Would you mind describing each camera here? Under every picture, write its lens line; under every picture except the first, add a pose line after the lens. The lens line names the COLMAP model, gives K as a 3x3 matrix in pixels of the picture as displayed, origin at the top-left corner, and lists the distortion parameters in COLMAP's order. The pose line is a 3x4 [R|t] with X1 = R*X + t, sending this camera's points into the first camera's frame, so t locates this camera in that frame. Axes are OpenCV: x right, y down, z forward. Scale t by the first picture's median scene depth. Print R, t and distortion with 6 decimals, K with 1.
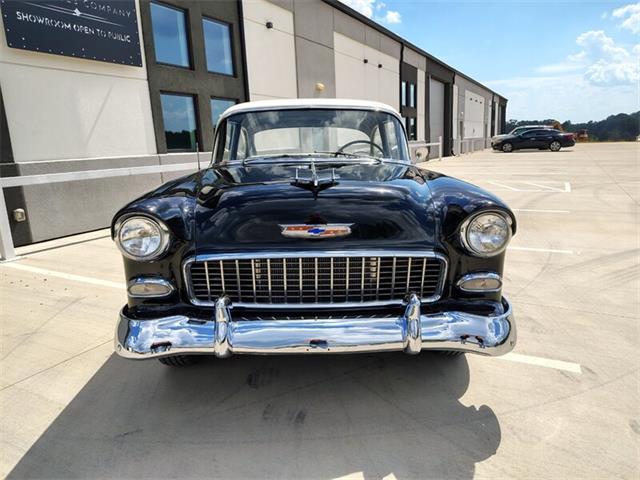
lens RADIAL K [[461.6, 0, 322.1], [0, 461.6, 241.7], [0, 0, 1]] dist [0.000428, 0.002381]
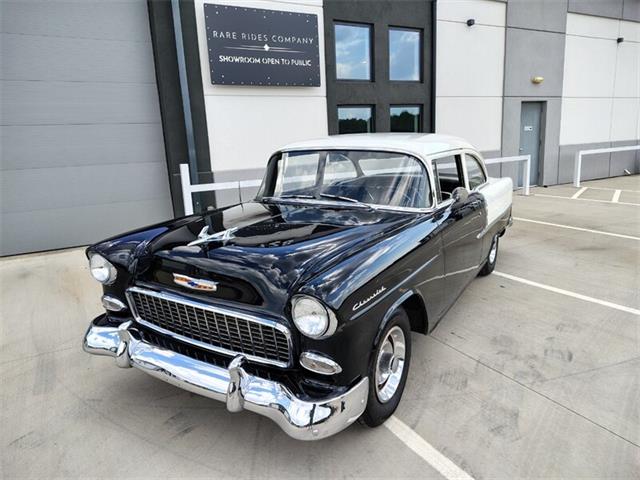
lens RADIAL K [[461.6, 0, 322.1], [0, 461.6, 241.7], [0, 0, 1]] dist [0.000428, 0.002381]
pose [[0.837669, 0.113750, -0.534202, 0.296468], [-0.096590, 0.993509, 0.060092, -0.078088], [0.537570, 0.001262, 0.843218, 0.058684]]
